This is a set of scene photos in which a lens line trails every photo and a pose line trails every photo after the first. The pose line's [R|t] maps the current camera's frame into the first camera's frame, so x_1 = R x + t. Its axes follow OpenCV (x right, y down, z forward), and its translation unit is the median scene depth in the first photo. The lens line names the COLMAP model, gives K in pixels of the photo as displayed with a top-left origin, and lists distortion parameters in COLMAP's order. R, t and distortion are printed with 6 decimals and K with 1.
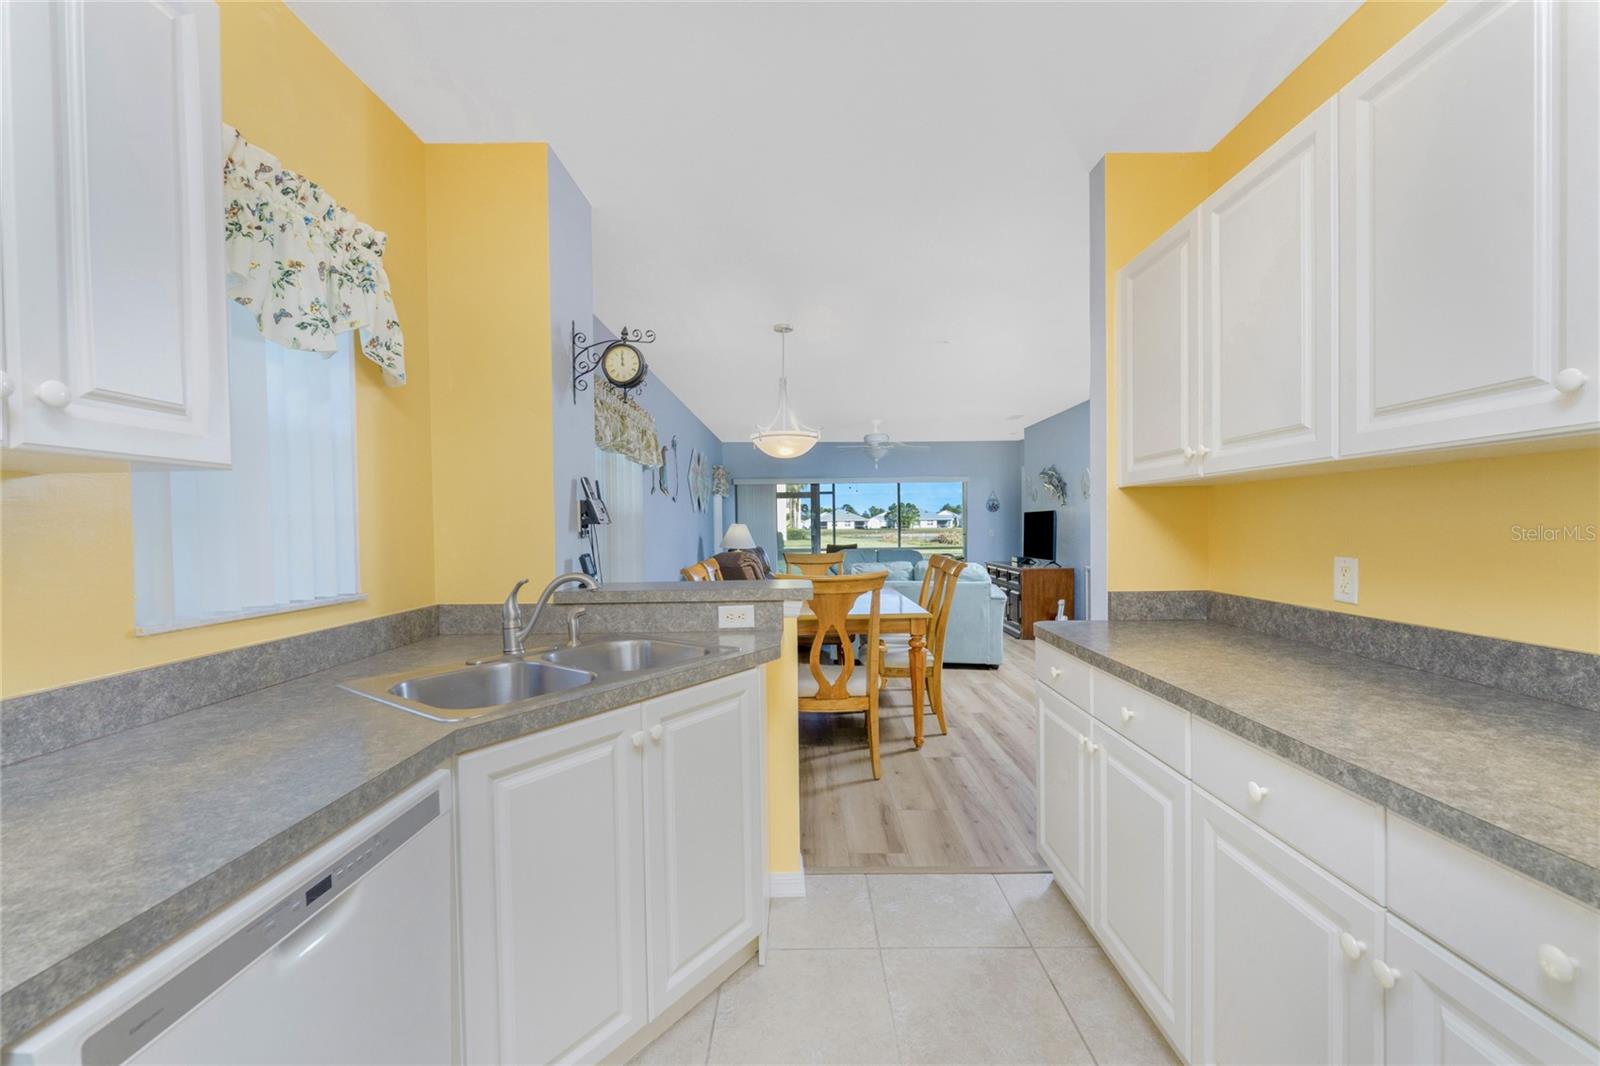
lens RADIAL K [[632.5, 0, 800.0], [0, 632.5, 533.0], [0, 0, 1]] dist [0.000533, 0.000037]
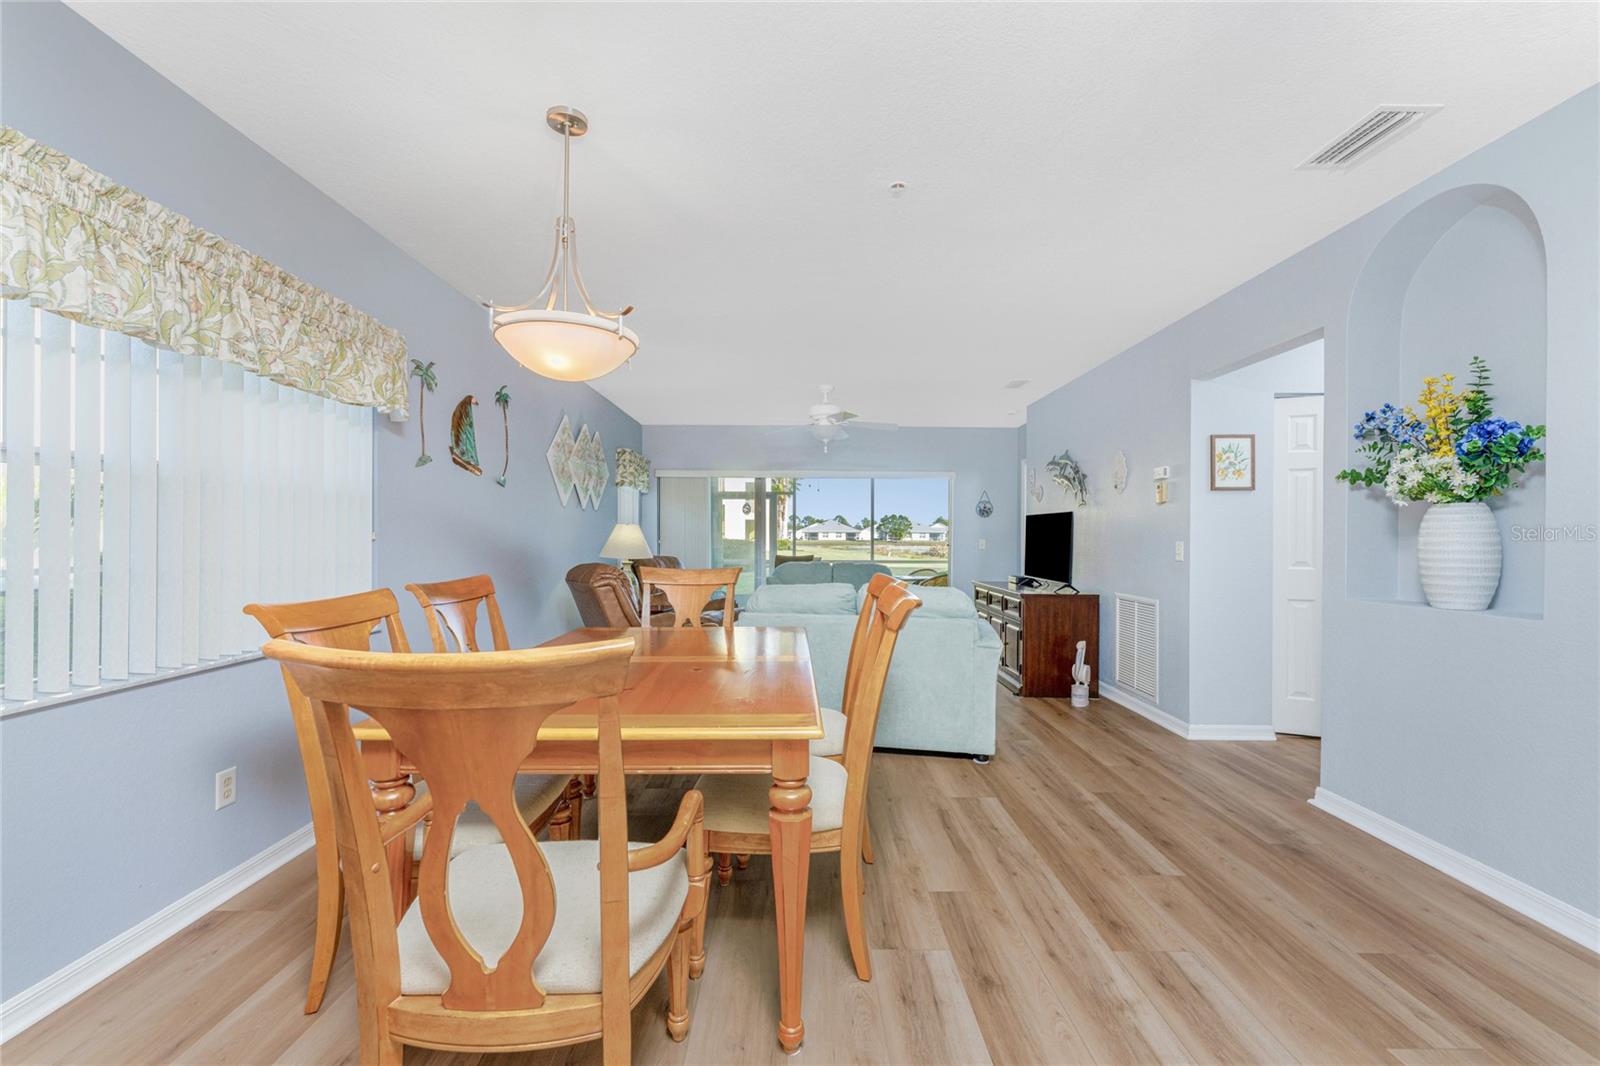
lens RADIAL K [[636.2, 0, 794.5], [0, 636.2, 528.4], [0, 0, 1]] dist [-0.000991, -0.000134]
pose [[0.999836, 0.017845, 0.003007, 0.084253], [-0.017767, 0.999550, -0.024161, 0.004897], [-0.003437, 0.024104, 0.999704, 0.264938]]
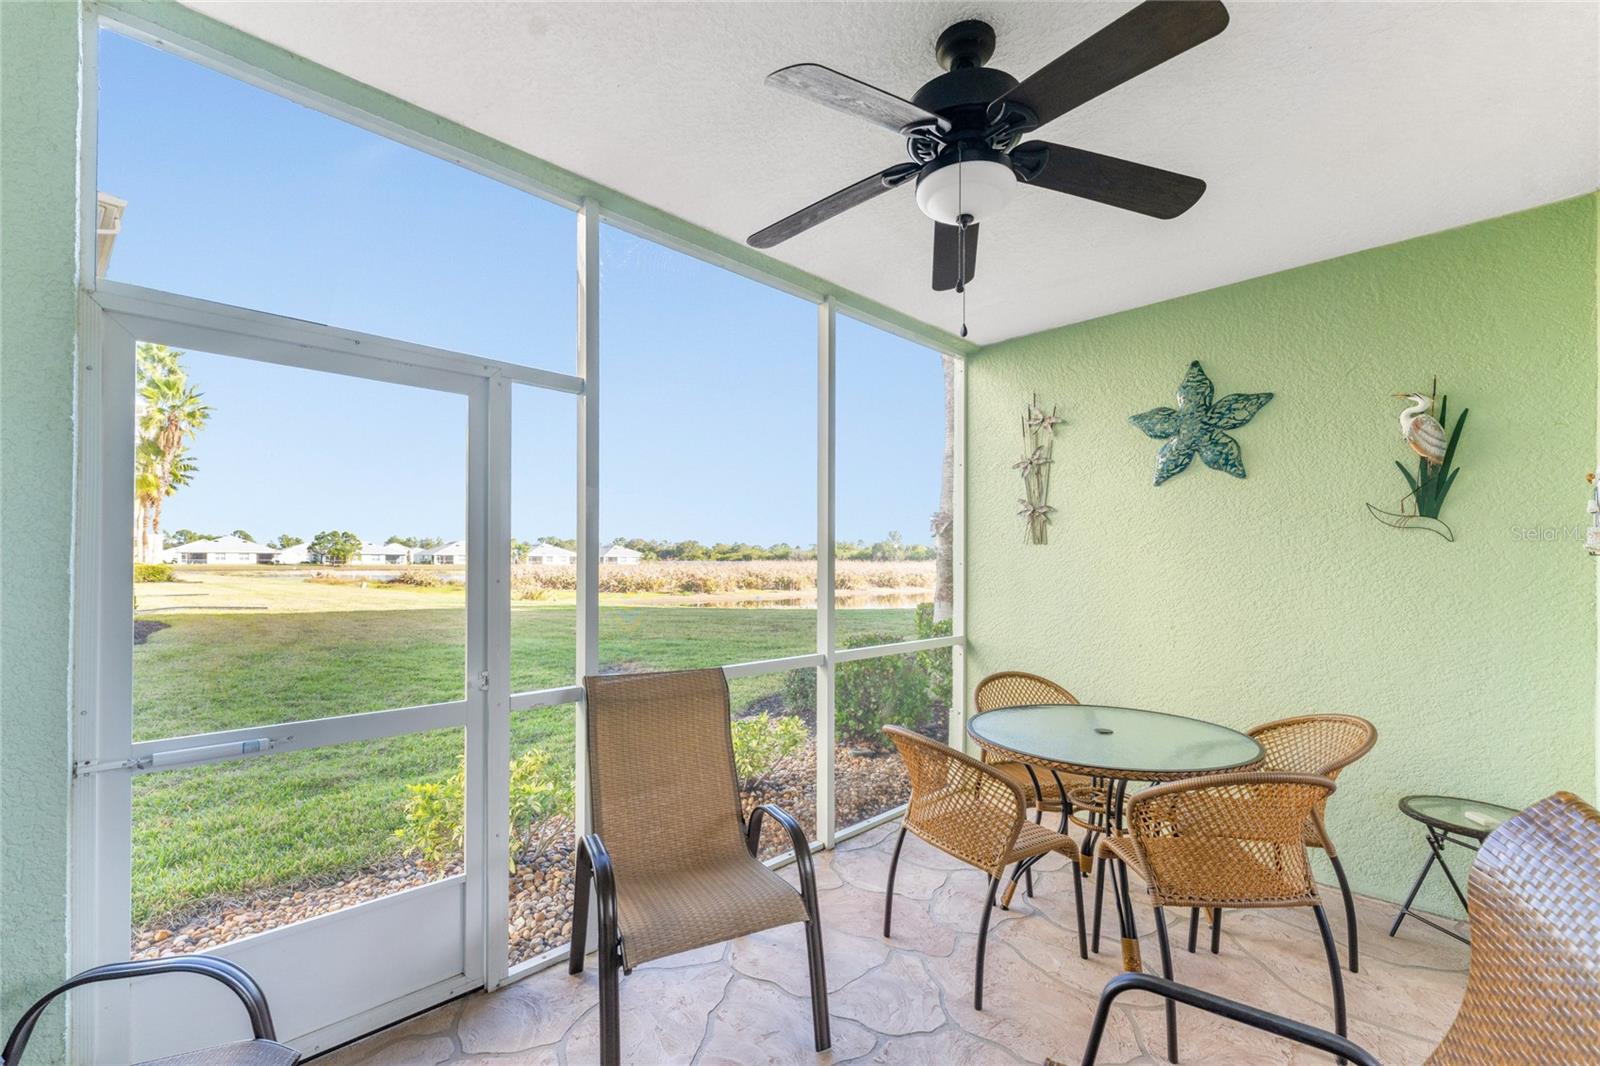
lens RADIAL K [[652.1, 0, 770.5], [0, 652.1, 551.6], [0, 0, 1]] dist [0.000726, 0.000020]
pose [[0.724889, 0.027810, 0.688304, -0.054598], [-0.007355, 0.999440, -0.032634, -0.016373], [-0.688827, 0.018593, 0.724687, 1.328162]]
